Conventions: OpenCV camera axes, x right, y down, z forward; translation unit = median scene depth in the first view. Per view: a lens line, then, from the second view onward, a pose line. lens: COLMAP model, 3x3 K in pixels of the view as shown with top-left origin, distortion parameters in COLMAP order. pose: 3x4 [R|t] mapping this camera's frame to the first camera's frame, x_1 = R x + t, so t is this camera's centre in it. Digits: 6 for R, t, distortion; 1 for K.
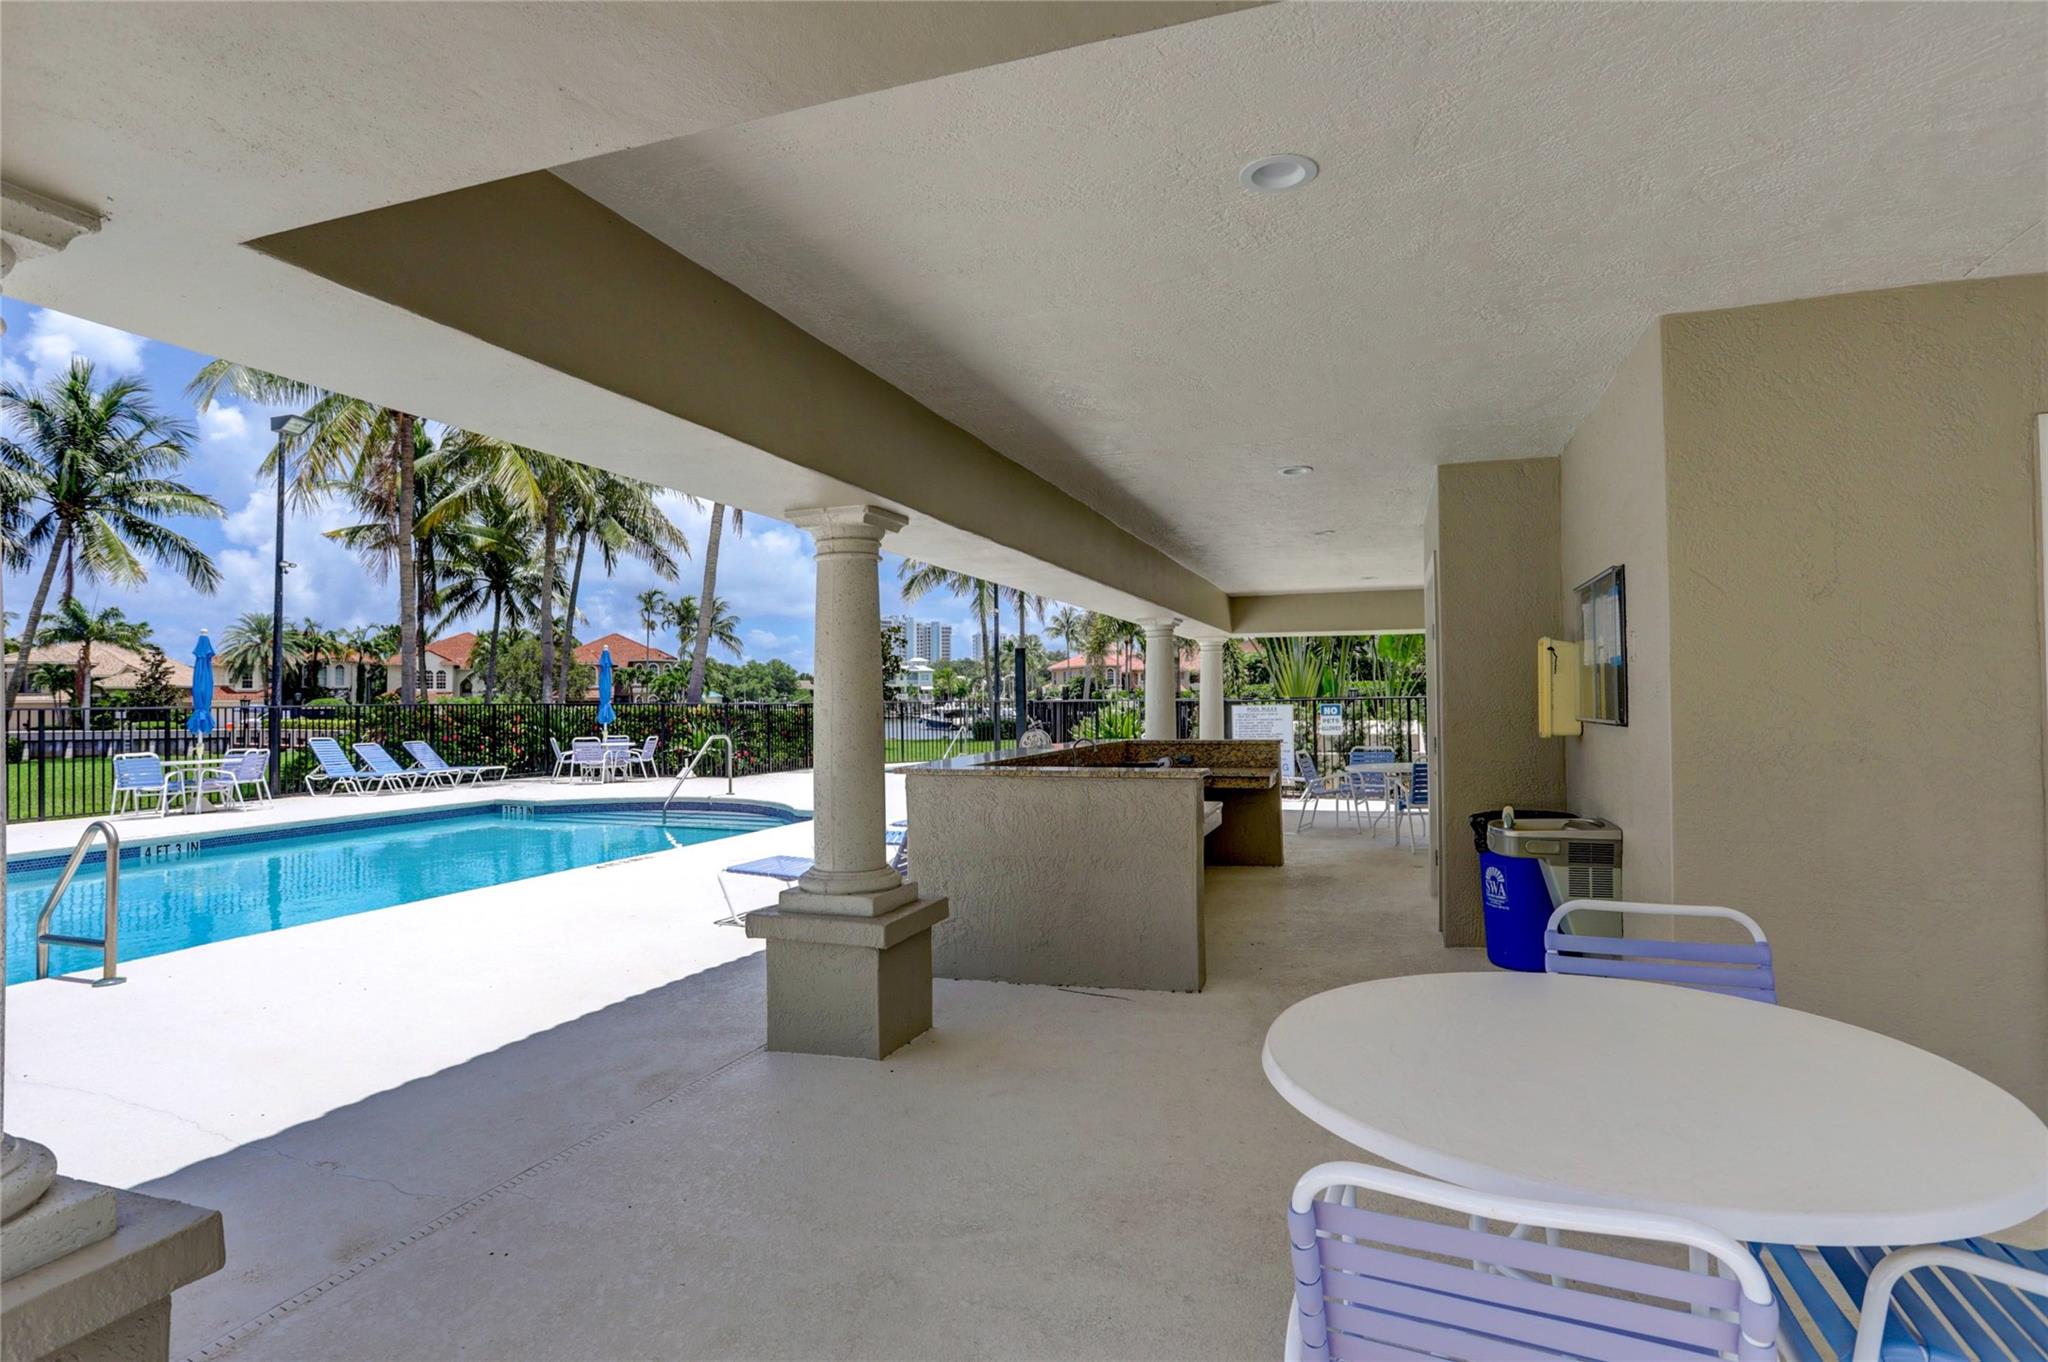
lens RADIAL K [[1085.0, 0, 996.2], [0, 1085.0, 704.3], [0, 0, 1]] dist [-0.001620, 0.027739]
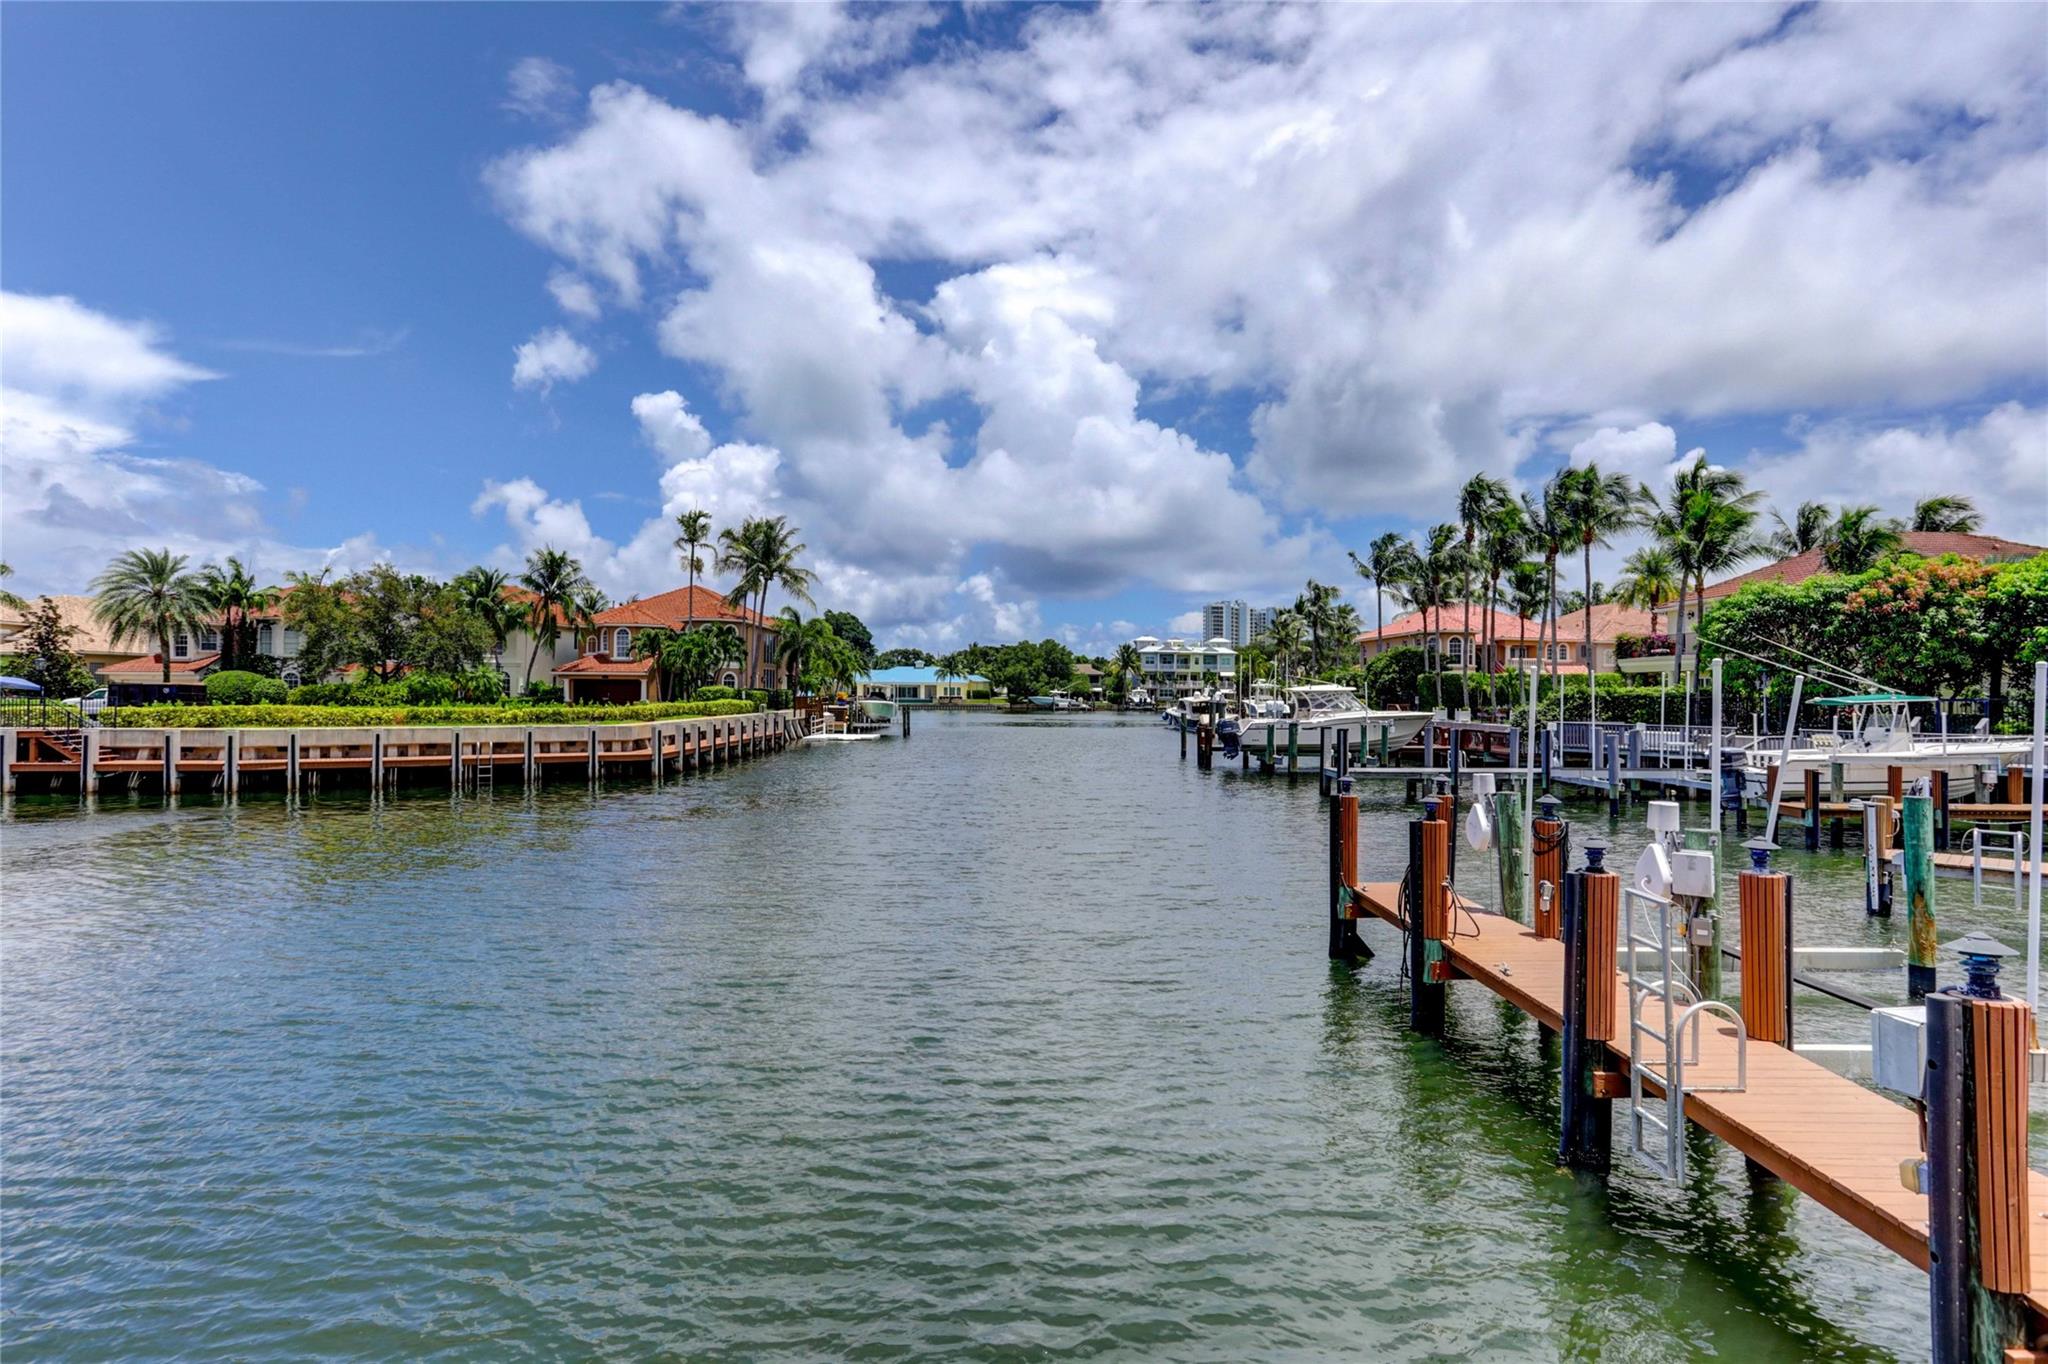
lens RADIAL K [[1097.2, 0, 1024.0], [0, 1097.2, 682.0], [0, 0, 1]] dist [-0.000591, -0.000158]
pose [[0.960686, 0.011595, -0.277395, 0.020520], [-0.014439, 0.999862, -0.008212, 0.000230], [0.277262, 0.011895, 0.960721, 0.160901]]
